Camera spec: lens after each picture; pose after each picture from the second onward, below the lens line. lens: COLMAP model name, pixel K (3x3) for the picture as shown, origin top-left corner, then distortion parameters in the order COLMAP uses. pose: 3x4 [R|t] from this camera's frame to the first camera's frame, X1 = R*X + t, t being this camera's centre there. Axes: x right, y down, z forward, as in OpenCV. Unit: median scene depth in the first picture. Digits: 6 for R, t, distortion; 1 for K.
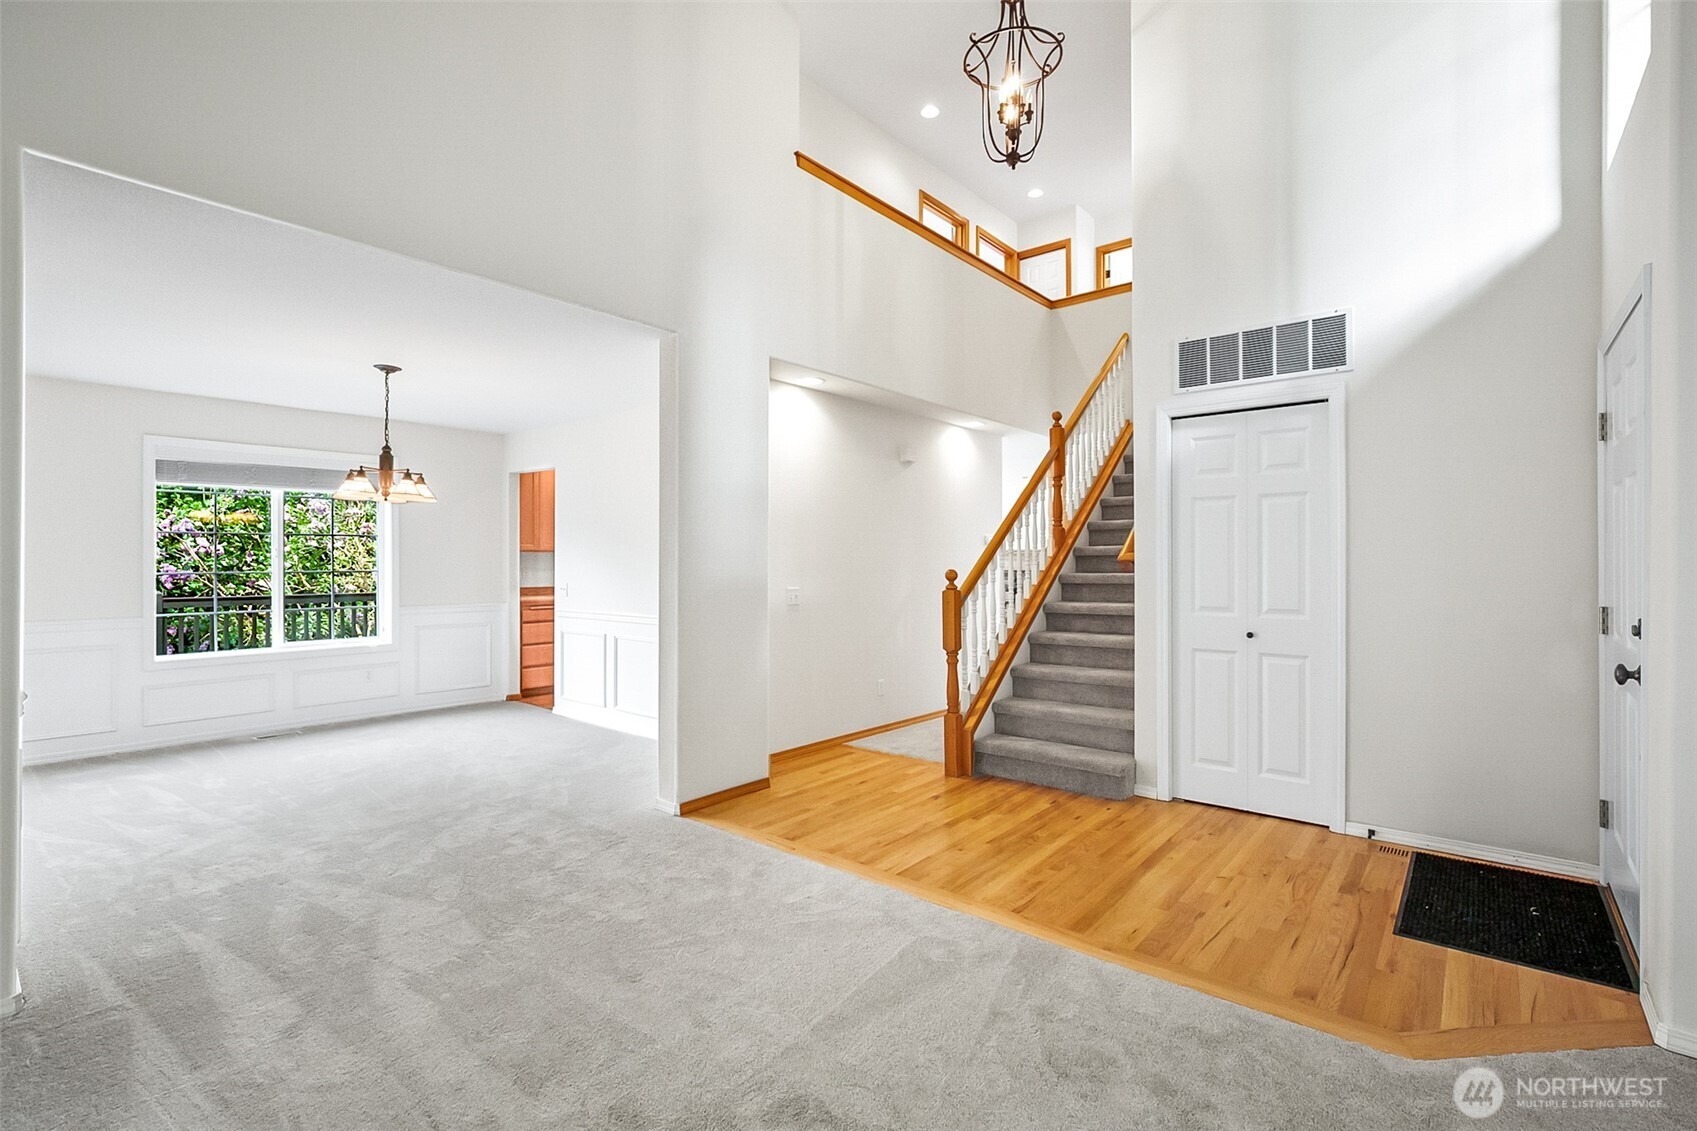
lens RADIAL K [[776.5, 0, 847.9], [0, 776.5, 561.7], [0, 0, 1]] dist [-0.014112, 0.001519]
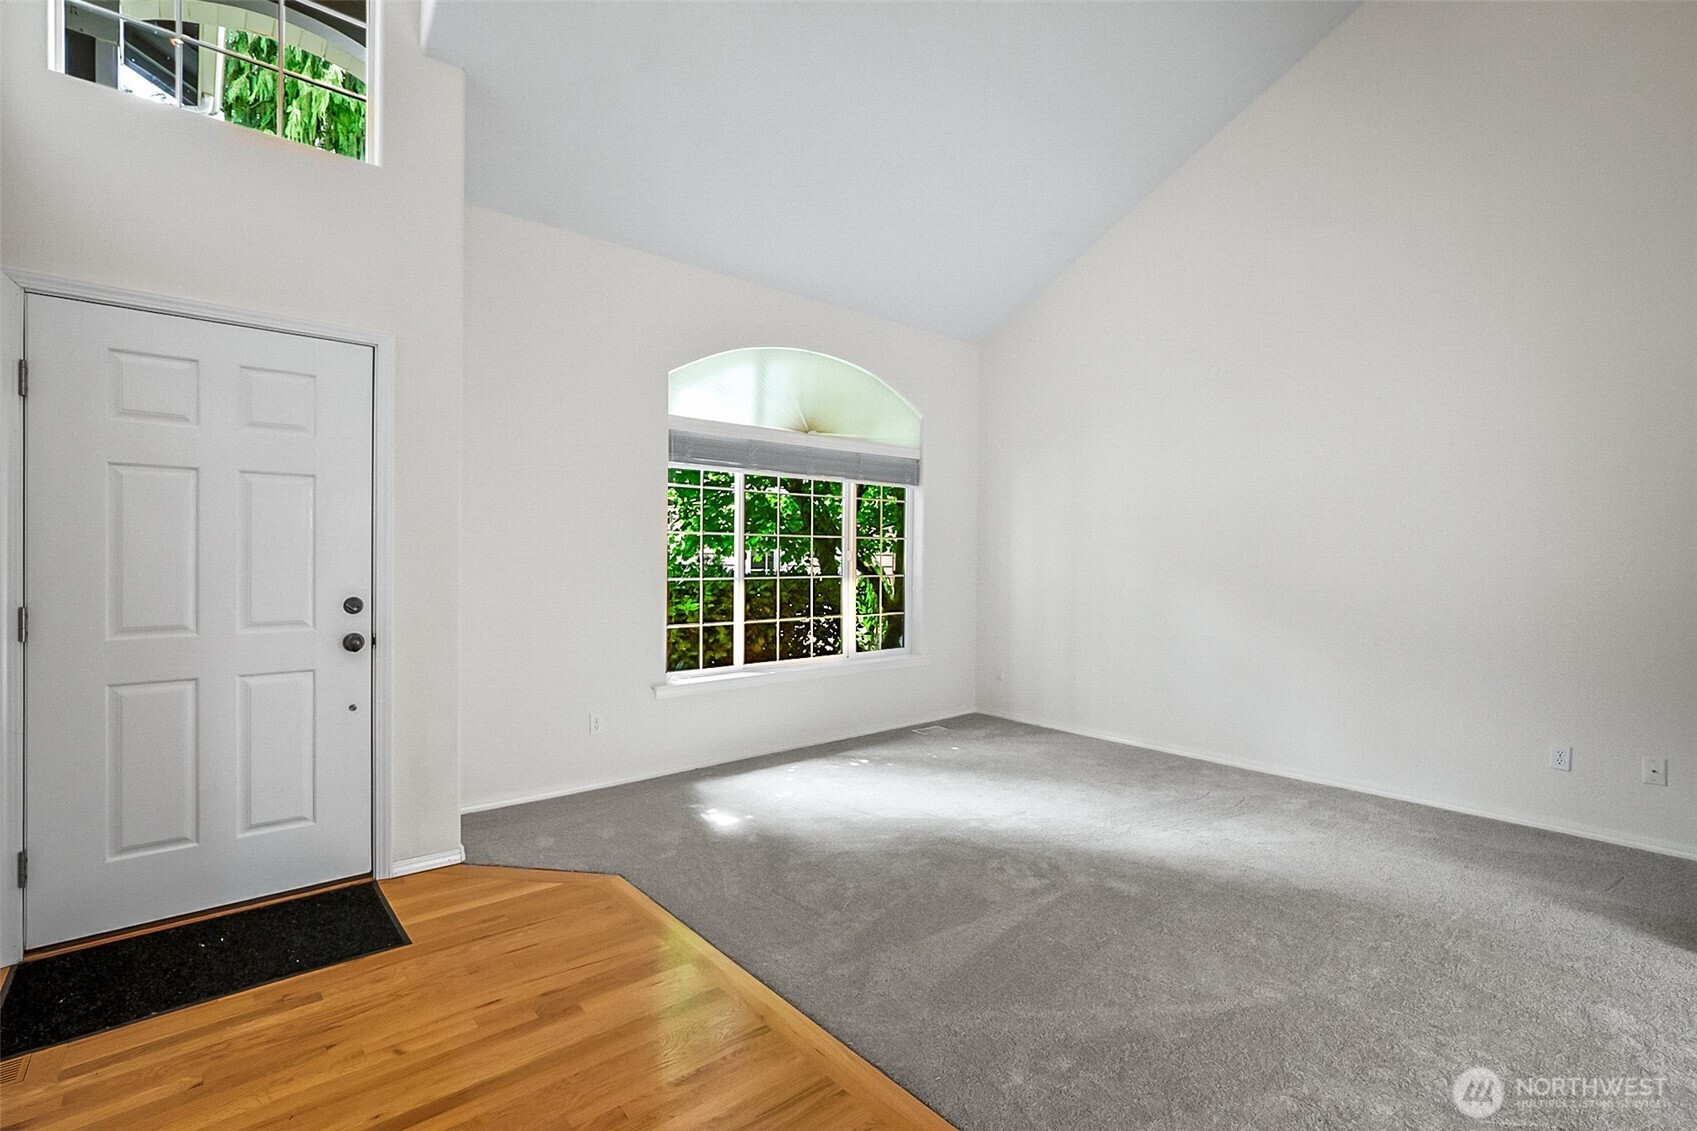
lens RADIAL K [[776.5, 0, 847.9], [0, 776.5, 561.7], [0, 0, 1]] dist [-0.014112, 0.001519]
pose [[-0.987616, -0.015365, 0.156137, 0.020142], [-0.013072, 0.999791, 0.015698, -0.009699], [-0.156346, 0.013463, -0.987611, 1.300796]]
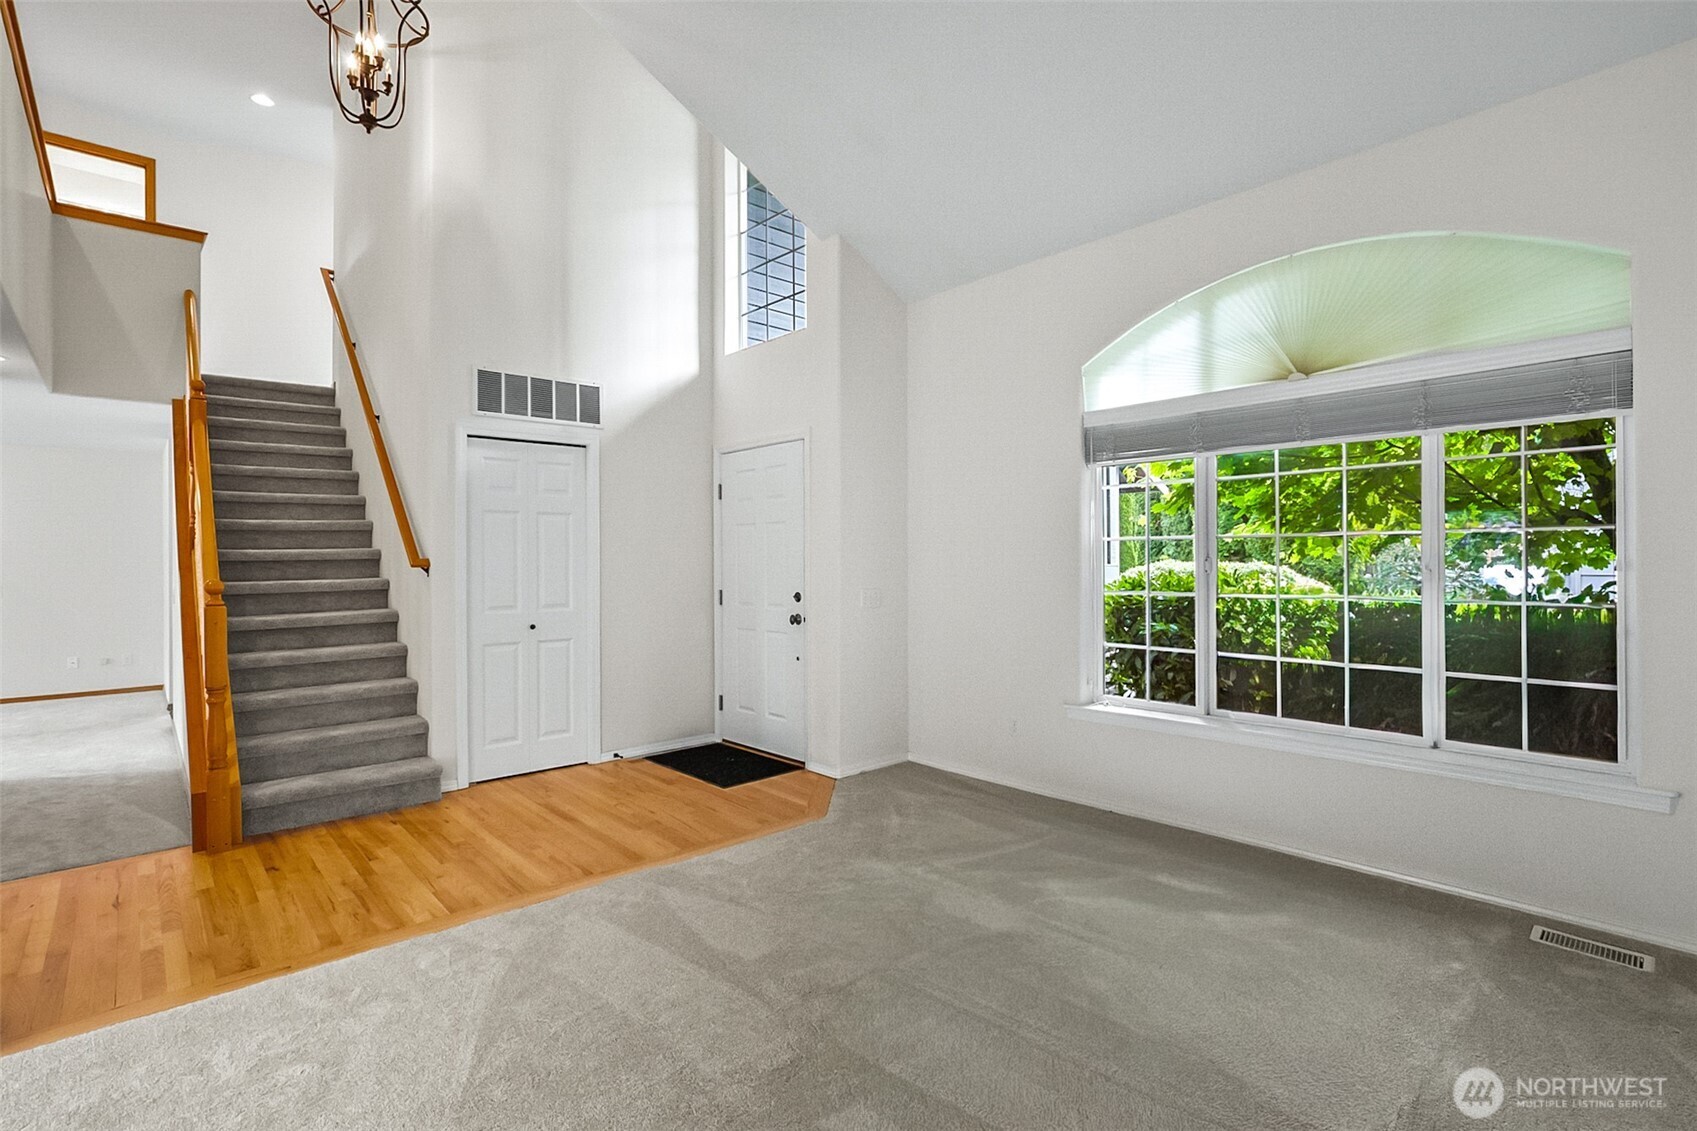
lens RADIAL K [[787.7, 0, 845.1], [0, 787.7, 568.1], [0, 0, 1]] dist [-0.008612, 0.000886]
pose [[0.133645, -0.006055, 0.991011, -0.663254], [0.005660, 0.999970, 0.005346, -0.001635], [-0.991013, 0.004895, 0.133676, 0.356514]]
